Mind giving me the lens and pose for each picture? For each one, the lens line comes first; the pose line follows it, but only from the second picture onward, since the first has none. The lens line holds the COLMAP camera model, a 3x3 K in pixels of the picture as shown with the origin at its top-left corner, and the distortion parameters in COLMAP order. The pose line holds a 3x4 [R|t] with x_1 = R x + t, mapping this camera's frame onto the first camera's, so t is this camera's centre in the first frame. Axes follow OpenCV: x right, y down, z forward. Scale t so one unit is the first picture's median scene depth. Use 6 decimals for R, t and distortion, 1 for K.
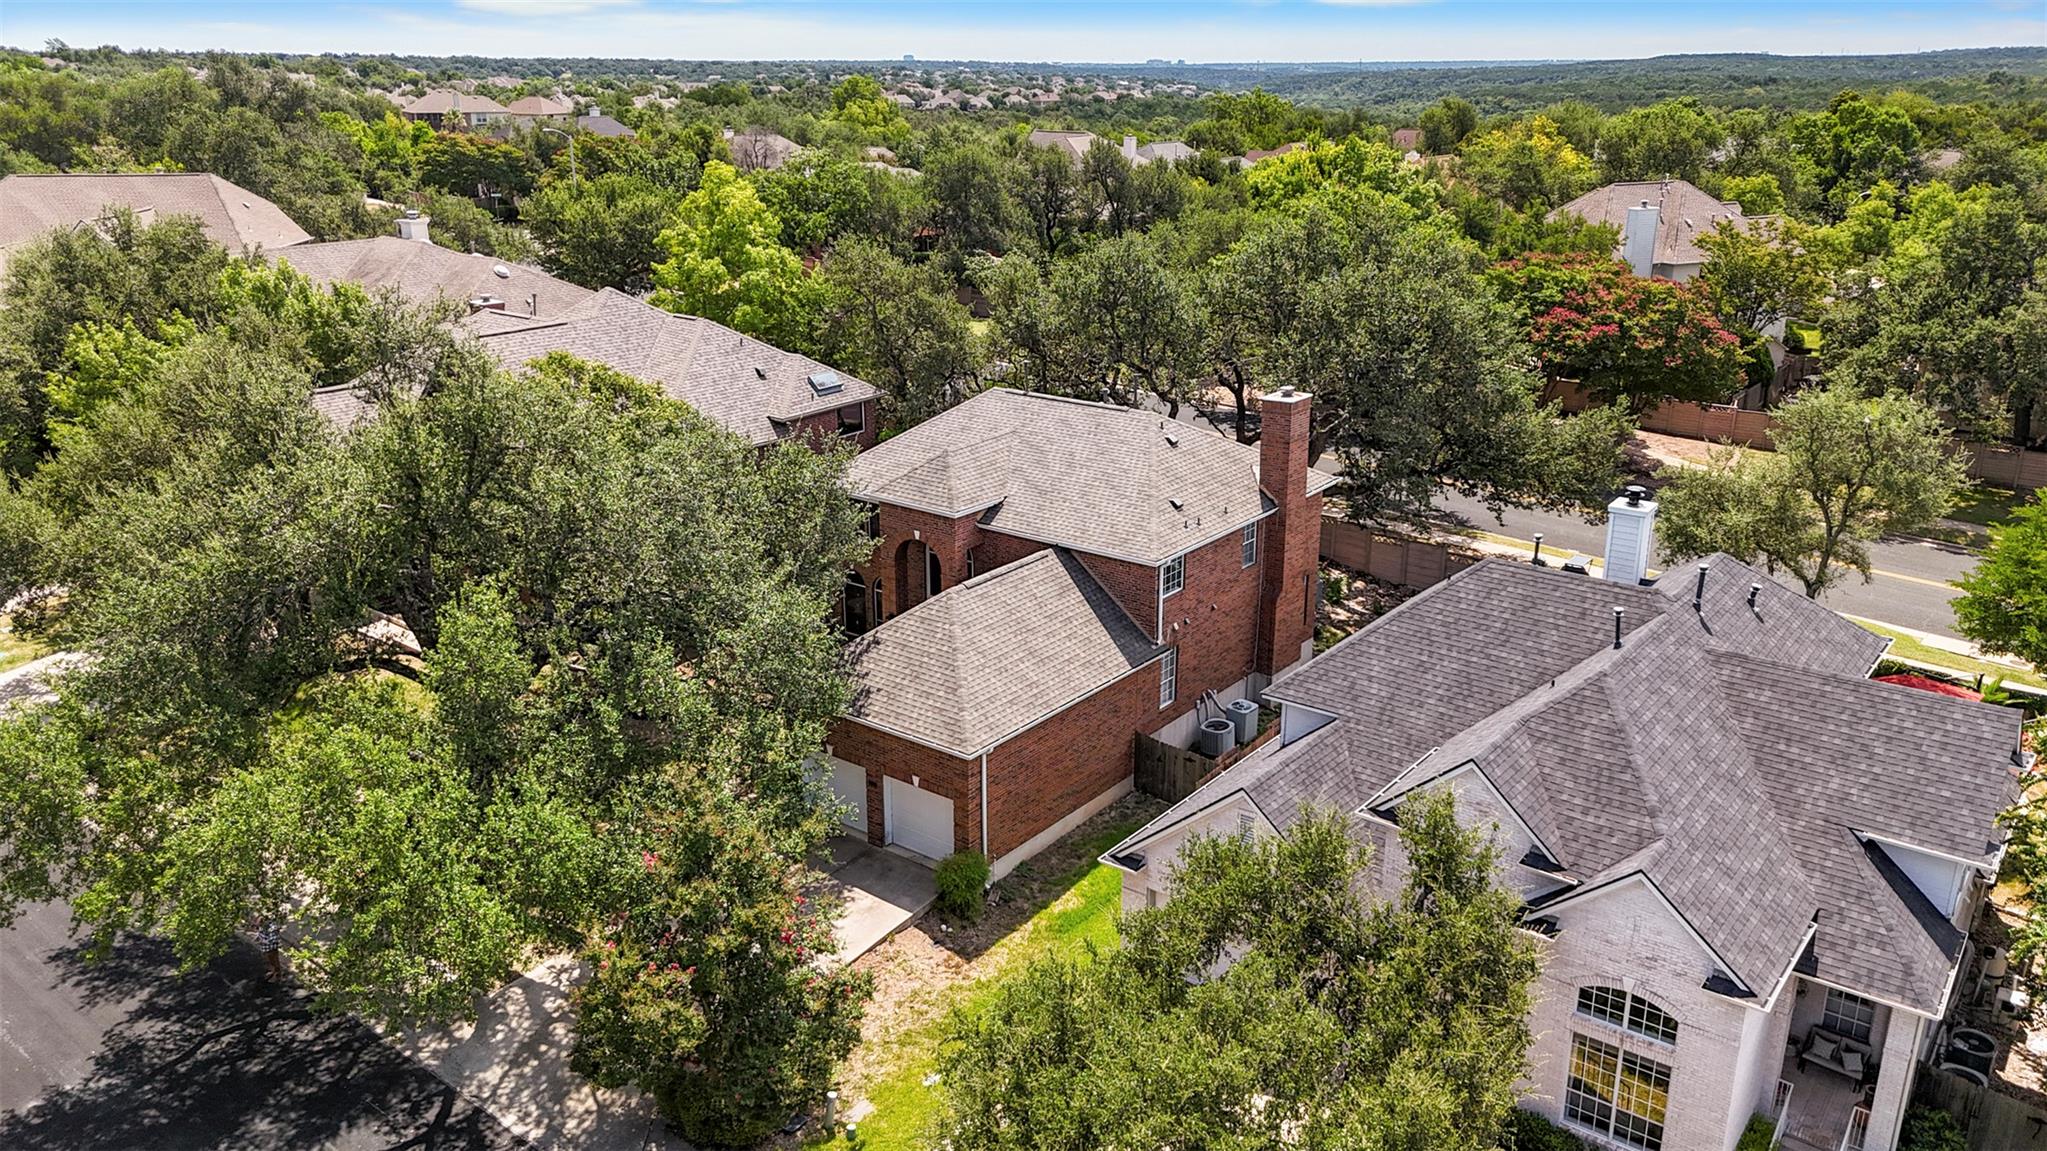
lens RADIAL K [[1543.5, 0, 1023.5], [0, 1543.5, 575.5], [0, 0, 1]] dist [0.029172, -0.002134]
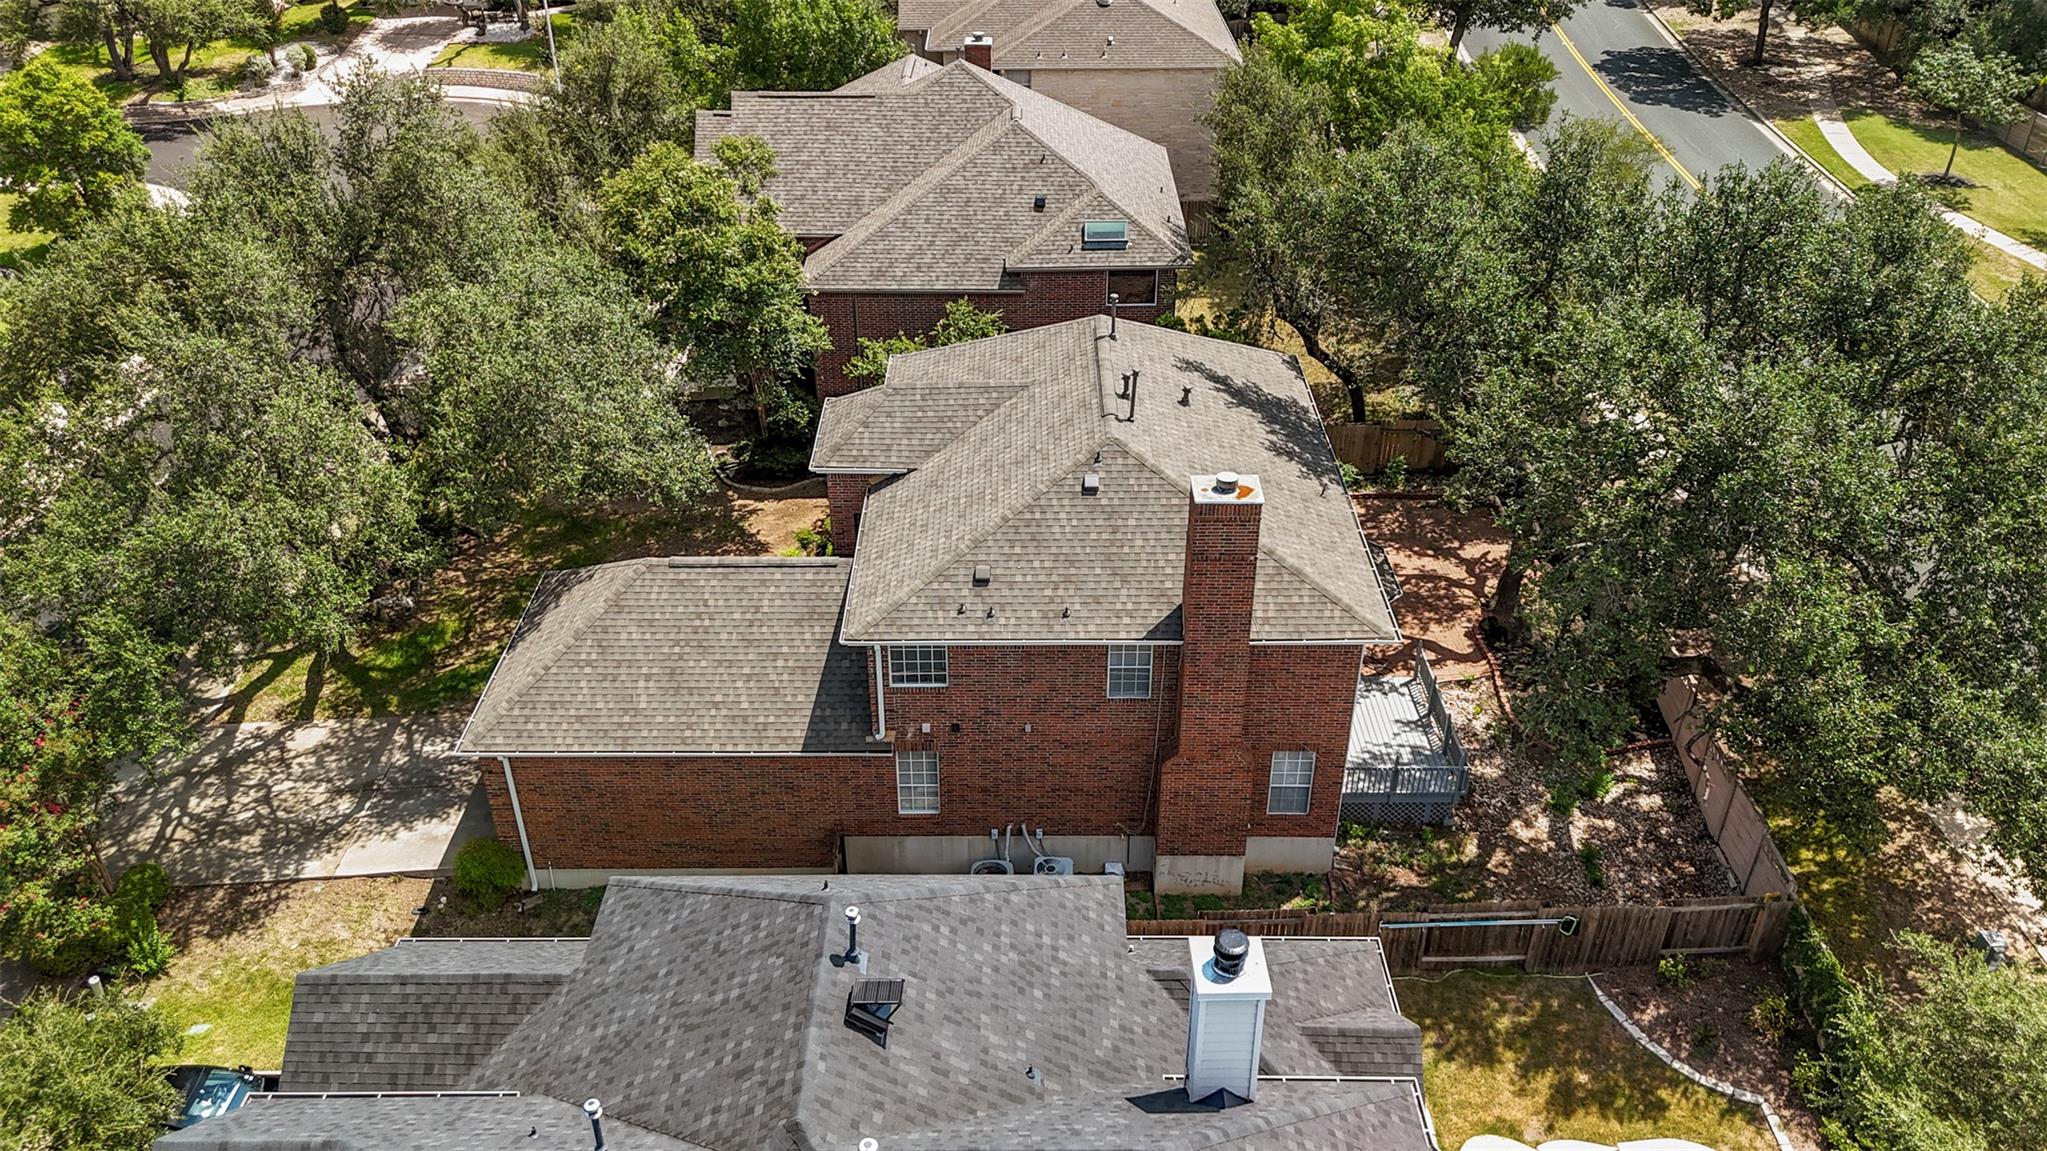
lens RADIAL K [[1543.5, 0, 1023.5], [0, 1543.5, 575.5], [0, 0, 1]] dist [0.029172, -0.002134]
pose [[0.608614, 0.422557, -0.671592, 0.584899], [-0.254521, 0.905641, 0.339165, -0.289862], [0.751538, -0.035486, 0.658735, 0.564421]]
